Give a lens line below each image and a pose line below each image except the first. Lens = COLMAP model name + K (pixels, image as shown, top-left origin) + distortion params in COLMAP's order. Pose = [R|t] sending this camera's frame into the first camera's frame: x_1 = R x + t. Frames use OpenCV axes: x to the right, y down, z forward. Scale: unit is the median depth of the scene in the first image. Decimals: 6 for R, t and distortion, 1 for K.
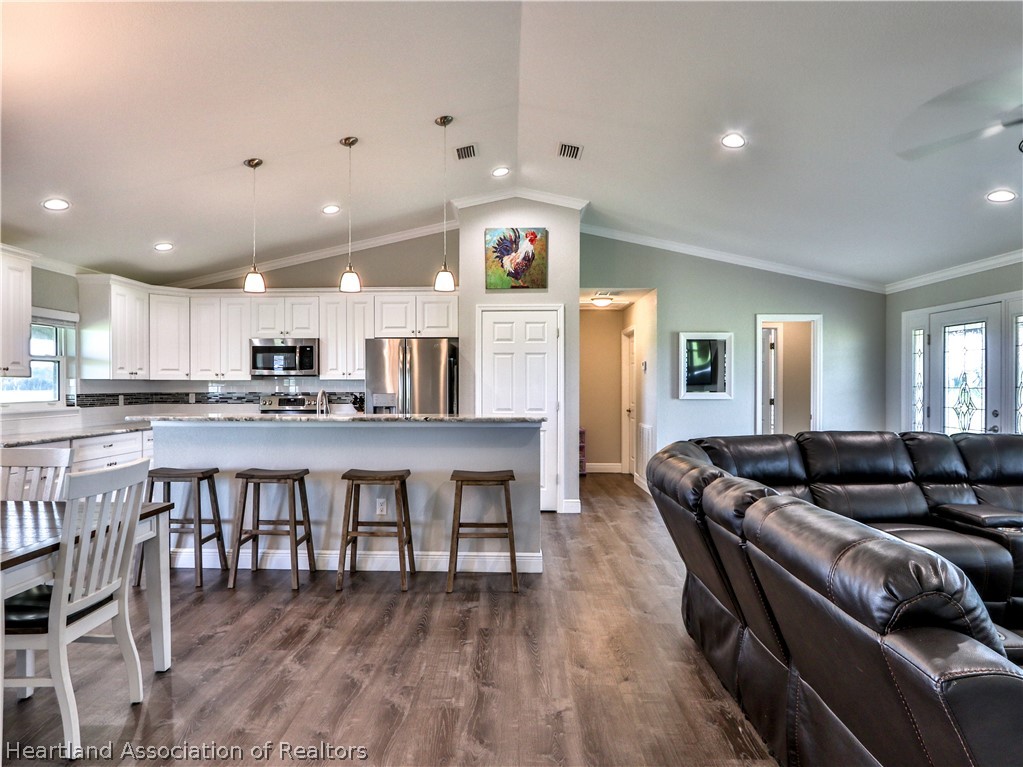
lens RADIAL K [[609.5, 0, 495.5], [0, 609.5, 386.2], [0, 0, 1]] dist [-0.019106, 0.001297]
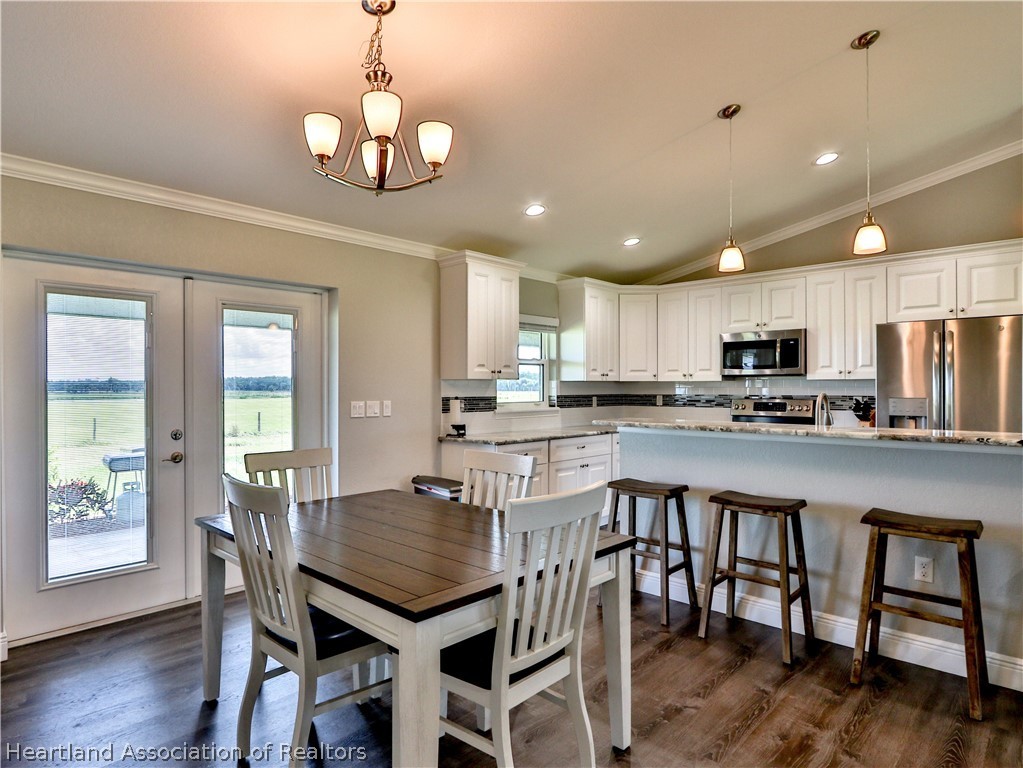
lens RADIAL K [[600.9, 0, 496.3], [0, 600.9, 392.6], [0, 0, 1]] dist [-0.021189, 0.008640]
pose [[0.745344, 0.005525, -0.666657, -0.075404], [-0.000577, 0.999971, 0.007643, 0.000534], [0.666680, -0.005312, 0.745325, 0.151727]]
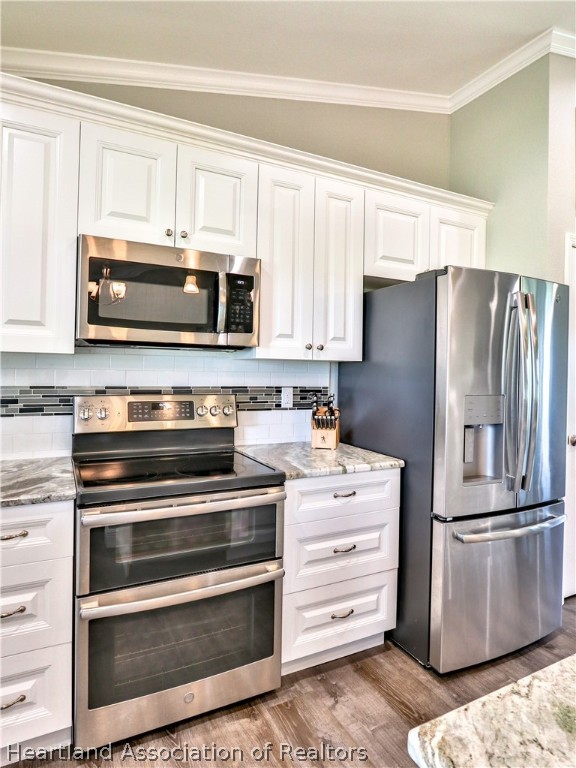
lens RADIAL K [[451.1, 0, 279.5], [0, 451.1, 366.9], [0, 0, 1]] dist [-0.021189, 0.008640]
pose [[0.877597, 0.020583, 0.478957, -0.490101], [-0.019183, 0.999785, -0.007816, -0.003123], [-0.479015, -0.002328, 0.877804, 0.826508]]
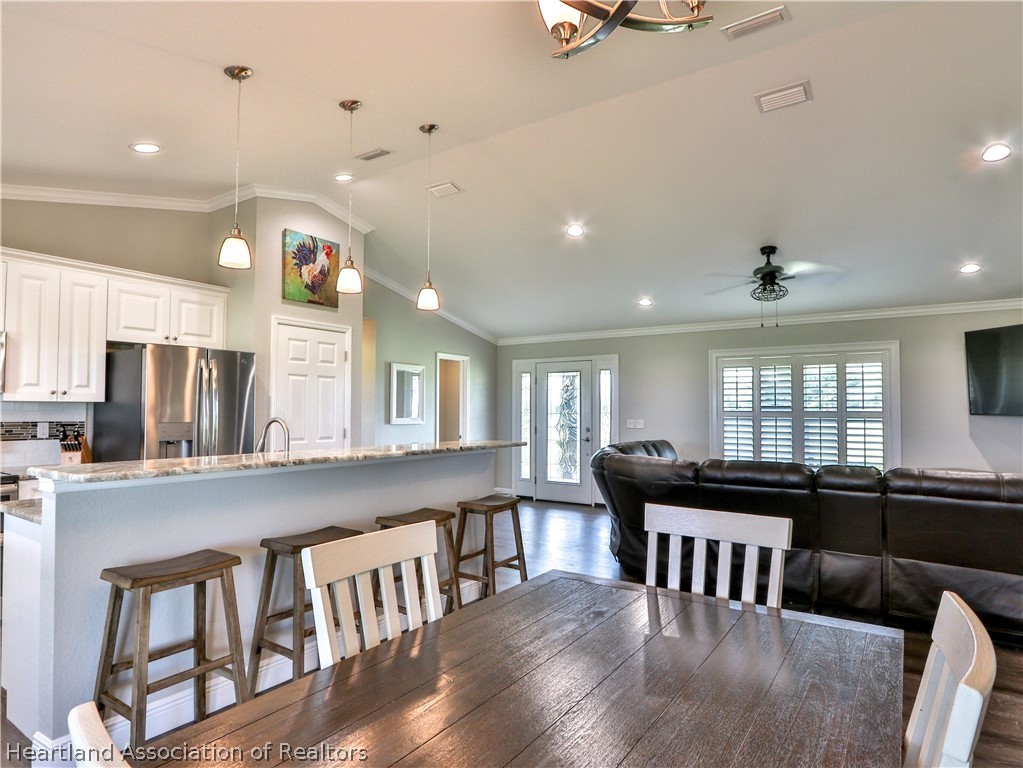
lens RADIAL K [[600.9, 0, 495.5], [0, 600.9, 387.9], [0, 0, 1]] dist [-0.021189, 0.008640]
pose [[0.536072, 0.034376, 0.843472, -0.602102], [-0.001519, 0.999208, -0.039758, -0.001211], [-0.844171, 0.020032, 0.535700, 0.322729]]
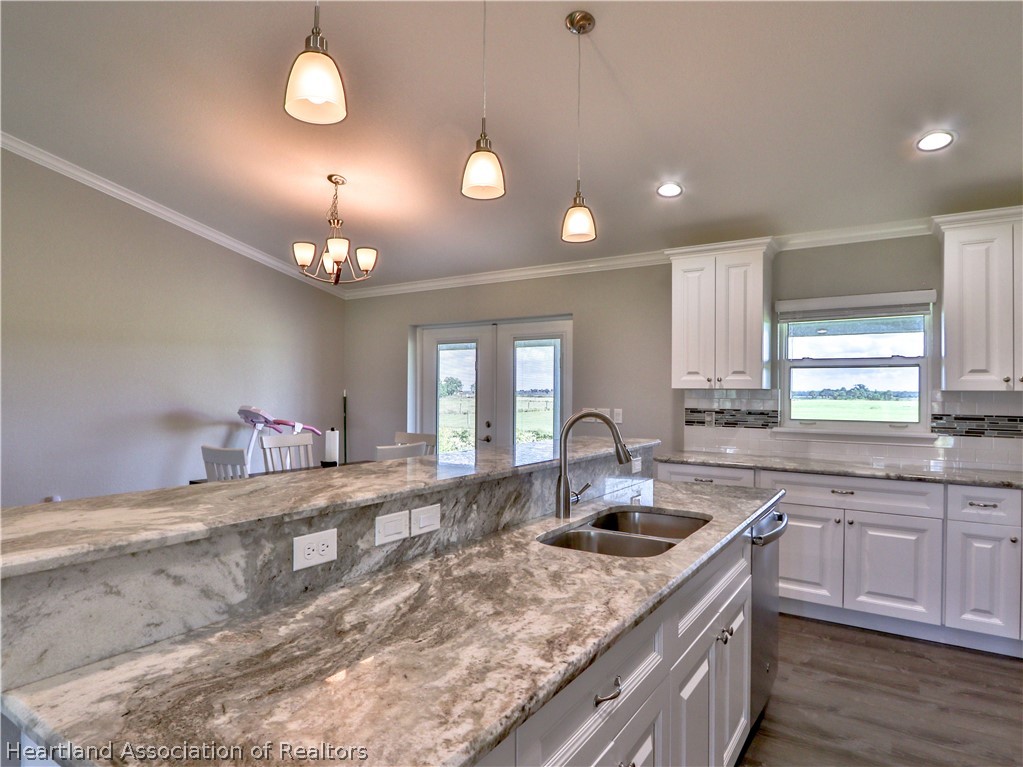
lens RADIAL K [[600.9, 0, 482.9], [0, 600.9, 389.9], [0, 0, 1]] dist [-0.021189, 0.008640]
pose [[-0.549560, -0.005460, -0.835437, 0.106669], [-0.010242, 0.999948, 0.000202, -0.007888], [0.835392, 0.008668, -0.549587, 0.964512]]
